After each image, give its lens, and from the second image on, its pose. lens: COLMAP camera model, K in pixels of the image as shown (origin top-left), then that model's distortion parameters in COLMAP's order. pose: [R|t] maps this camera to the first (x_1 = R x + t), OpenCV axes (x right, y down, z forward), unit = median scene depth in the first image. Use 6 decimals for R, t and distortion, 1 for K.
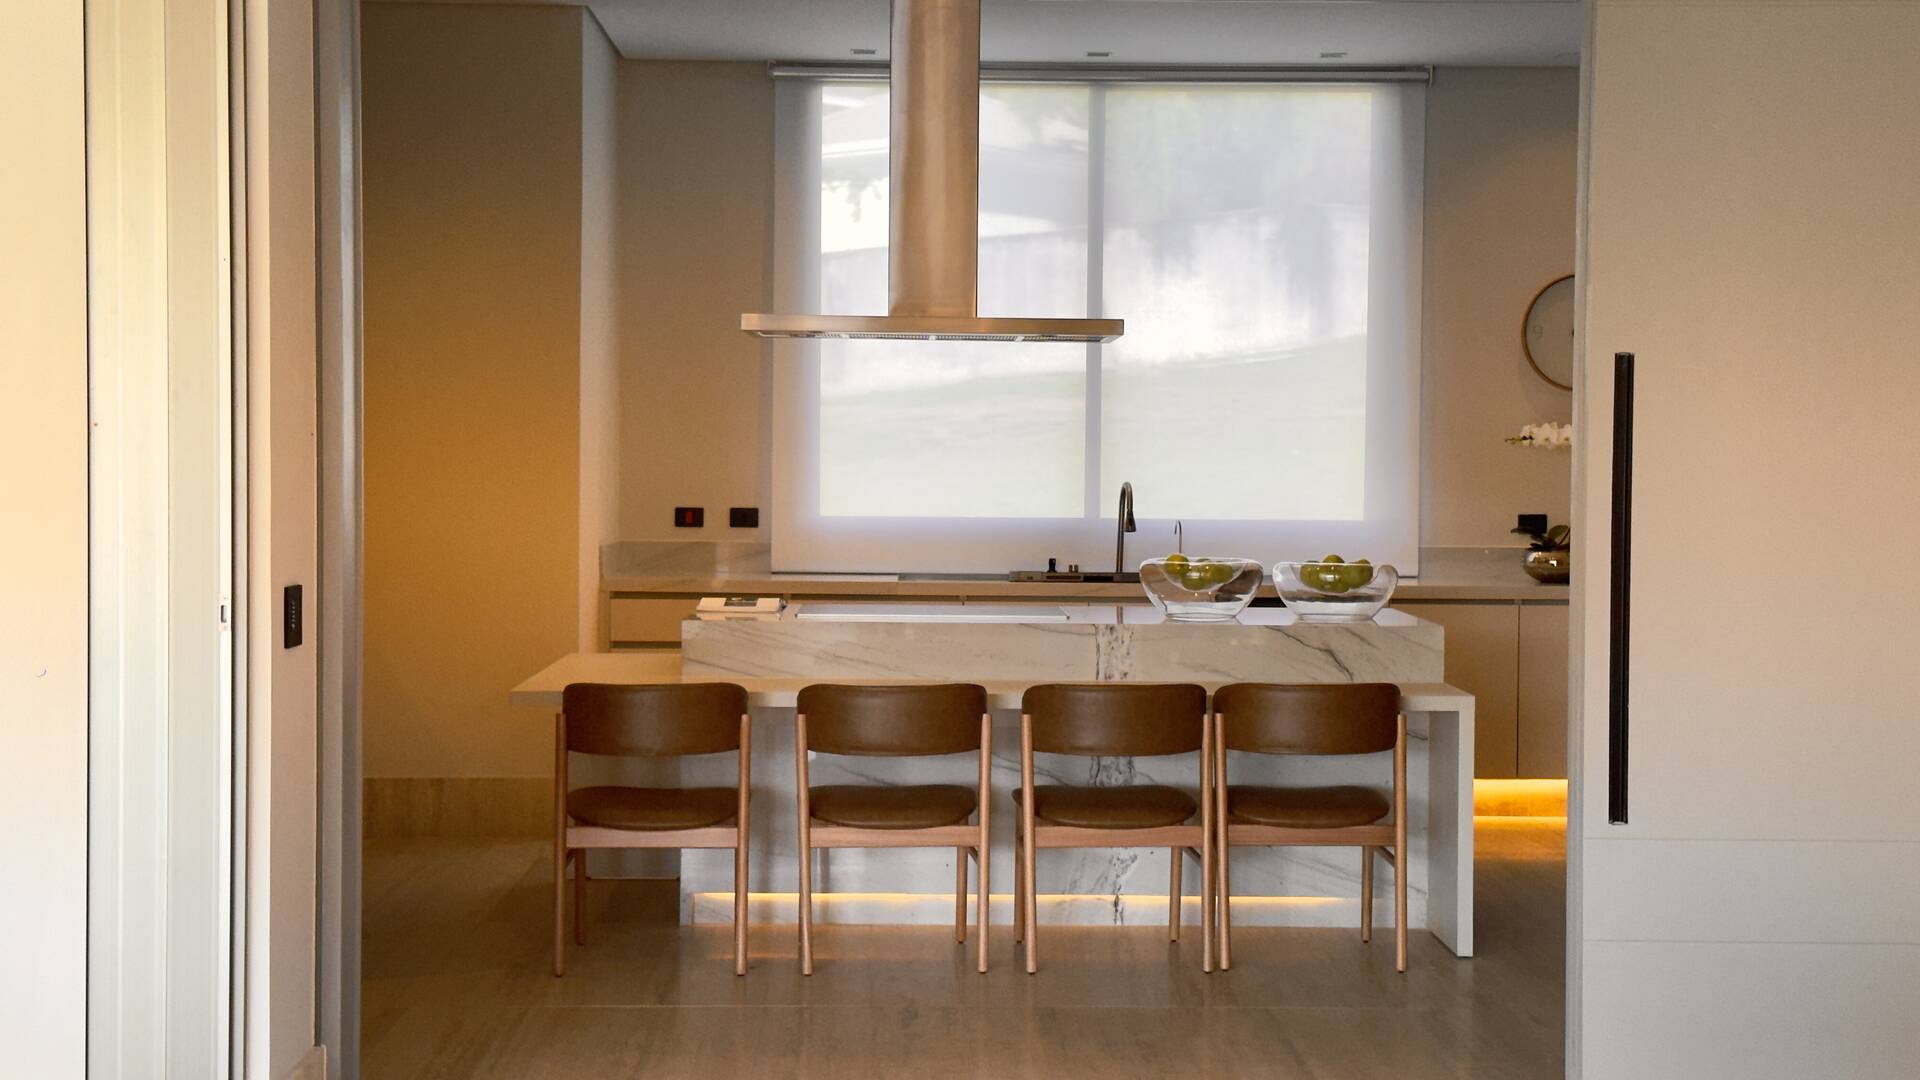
lens RADIAL K [[2695.6, 0, 958.8], [0, 2695.6, 542.8], [0, 0, 1]] dist [0.135170, 0.000000]
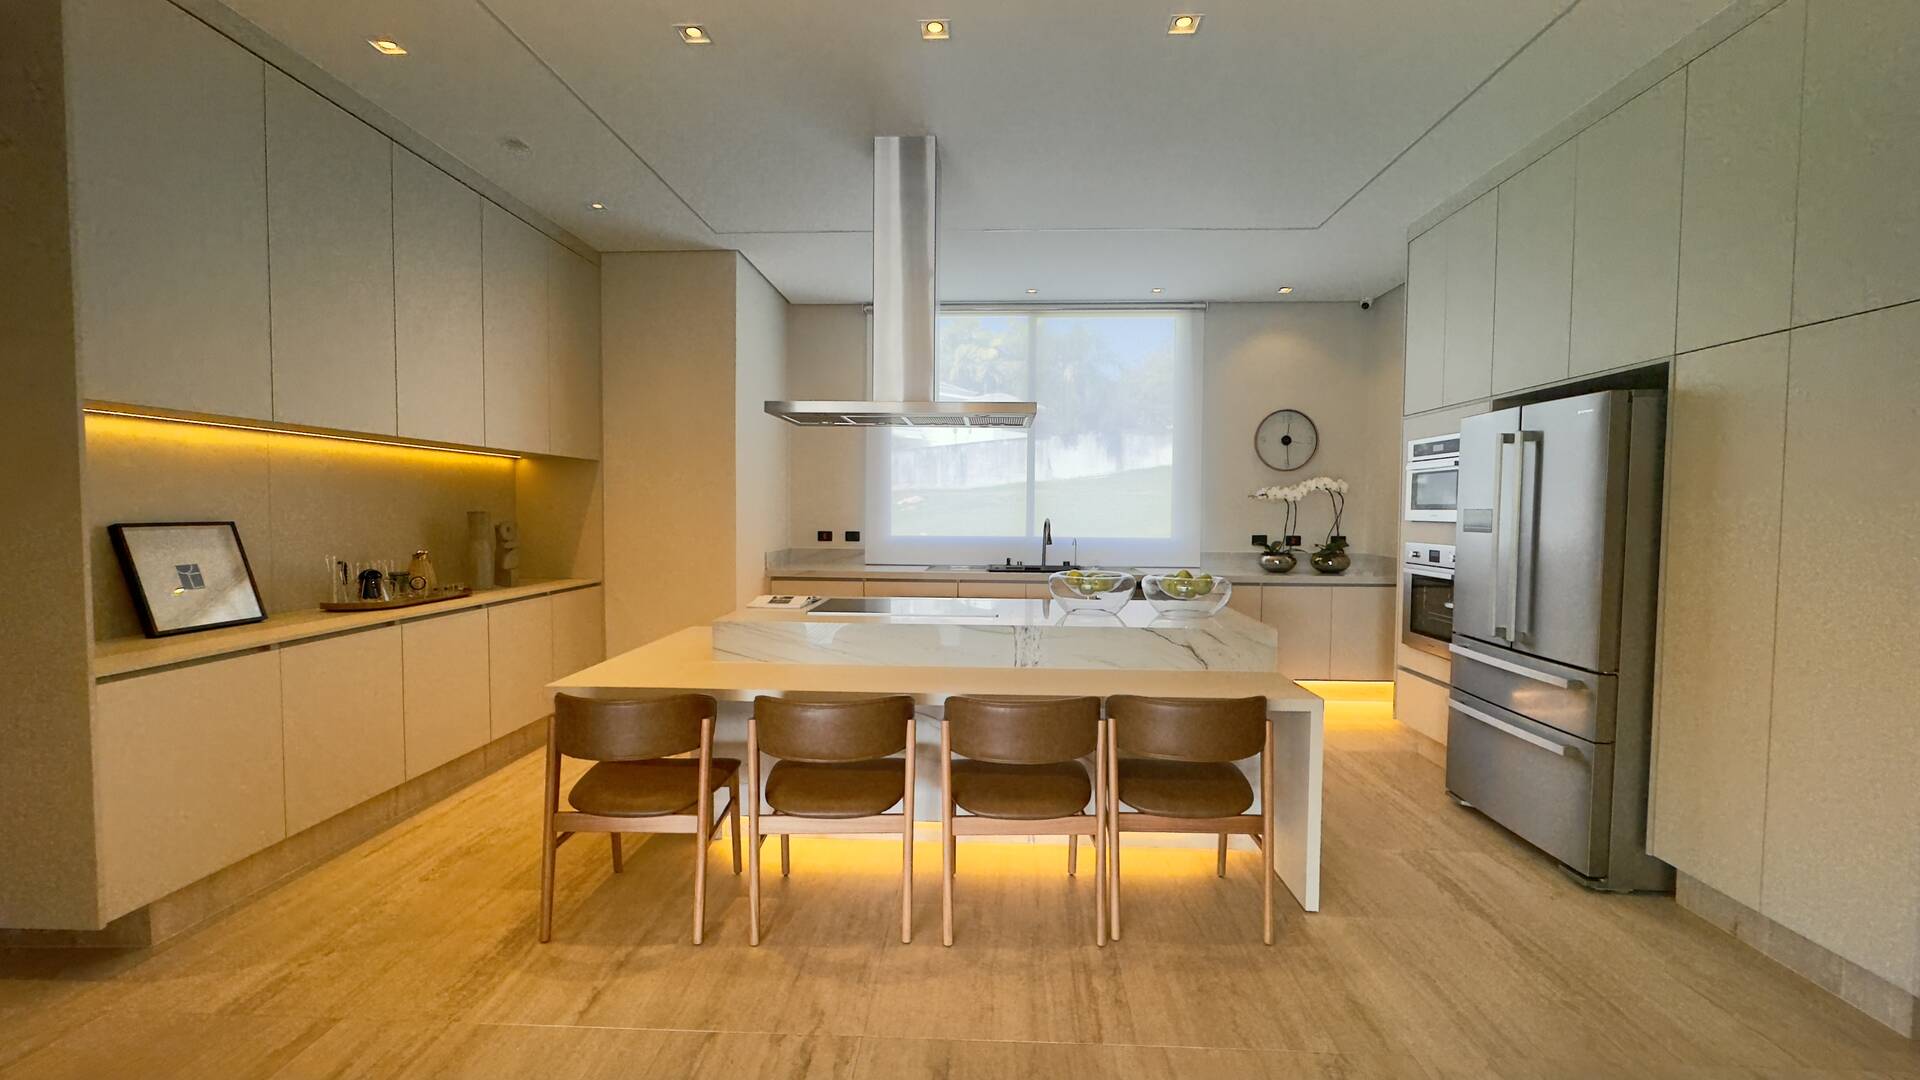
lens RADIAL K [[767.6, 0, 959.9], [0, 767.6, 528.2], [0, 0, 1]] dist [-0.001791, 0.000715]
pose [[0.997850, 0.001169, -0.065530, 0.036317], [-0.001621, 0.999975, -0.006842, -0.011807], [0.065520, 0.006933, 0.997827, 0.458291]]
